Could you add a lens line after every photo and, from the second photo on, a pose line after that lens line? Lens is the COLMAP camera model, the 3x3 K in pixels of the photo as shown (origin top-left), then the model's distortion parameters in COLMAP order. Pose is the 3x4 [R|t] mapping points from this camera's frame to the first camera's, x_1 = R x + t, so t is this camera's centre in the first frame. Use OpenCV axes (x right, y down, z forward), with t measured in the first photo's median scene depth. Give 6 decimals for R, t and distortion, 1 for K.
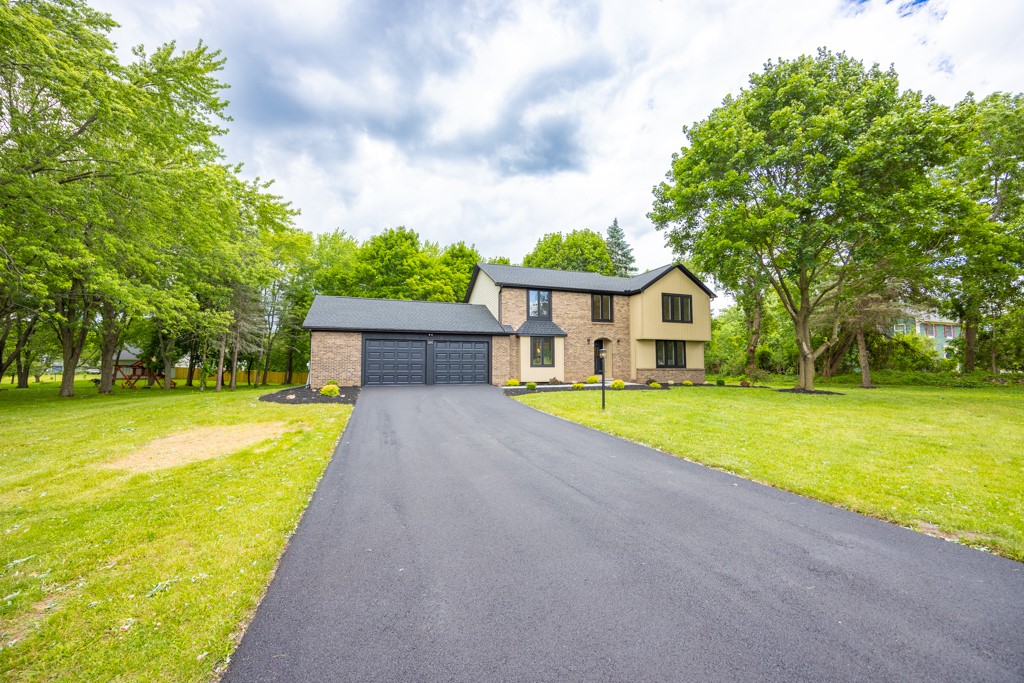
lens RADIAL K [[395.3, 0, 509.8], [0, 395.3, 343.8], [0, 0, 1]] dist [-0.000507, 0.000341]
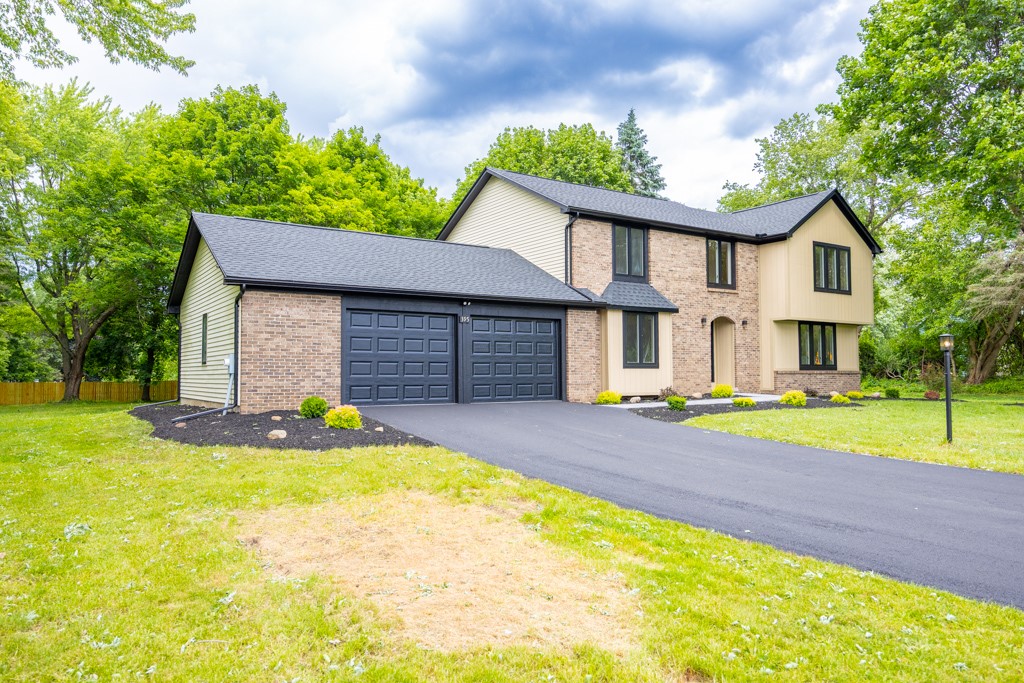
lens RADIAL K [[704.0, 0, 514.8], [0, 704.0, 338.6], [0, 0, 1]] dist [0.001689, -0.008145]
pose [[0.967856, 0.010579, 0.251281, -0.504419], [-0.014276, 0.999815, 0.012896, 0.012825], [-0.251098, -0.016068, 0.967828, 0.167386]]
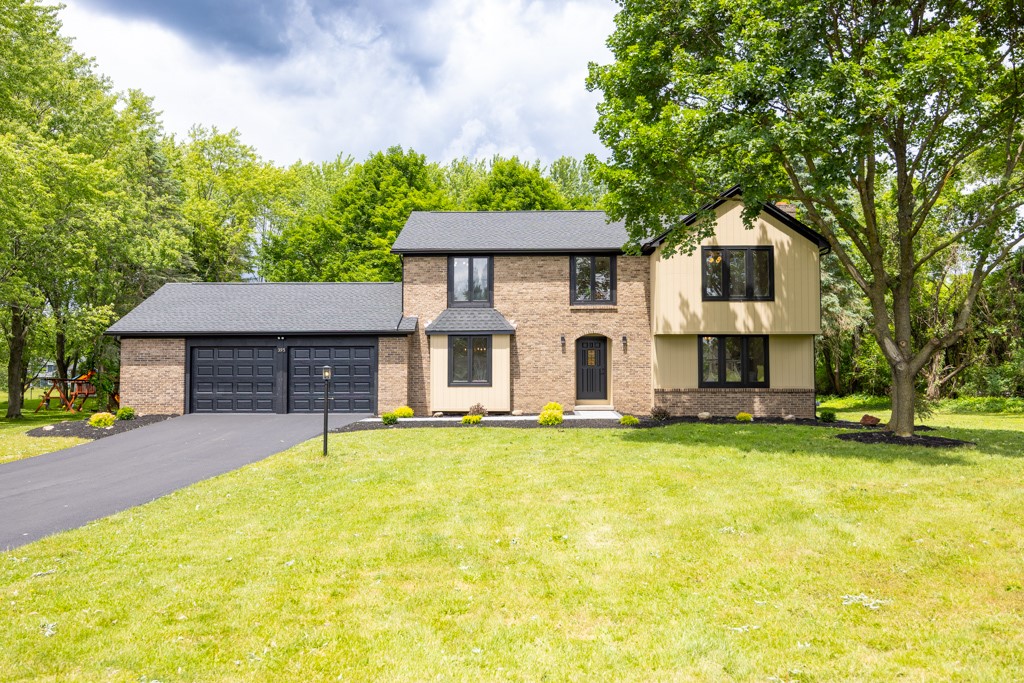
lens RADIAL K [[757.5, 0, 507.5], [0, 757.5, 339.2], [0, 0, 1]] dist [0.002866, 0.002577]
pose [[0.936342, -0.018047, -0.350626, 0.824842], [0.023033, 0.999684, 0.010055, -0.034589], [0.350333, -0.017491, 0.936462, -0.071756]]
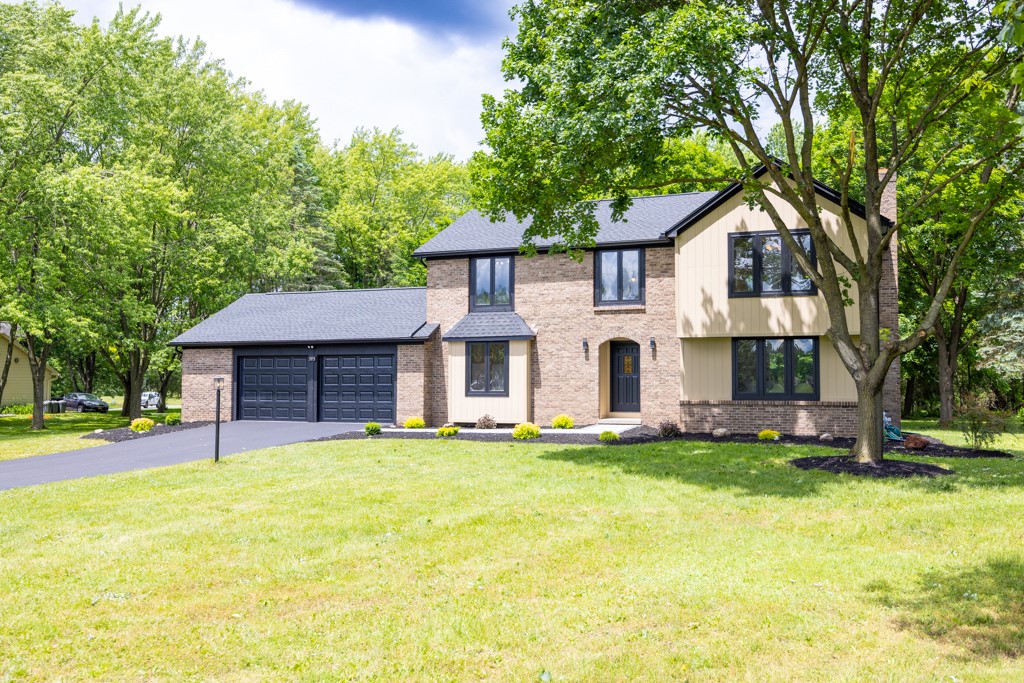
lens RADIAL K [[877.8, 0, 517.8], [0, 877.8, 348.2], [0, 0, 1]] dist [0.008722, 0.001900]
pose [[0.765801, -0.025356, -0.642577, 1.400442], [0.038830, 0.999222, 0.006848, -0.024147], [0.641904, -0.030195, 0.766190, 0.128519]]
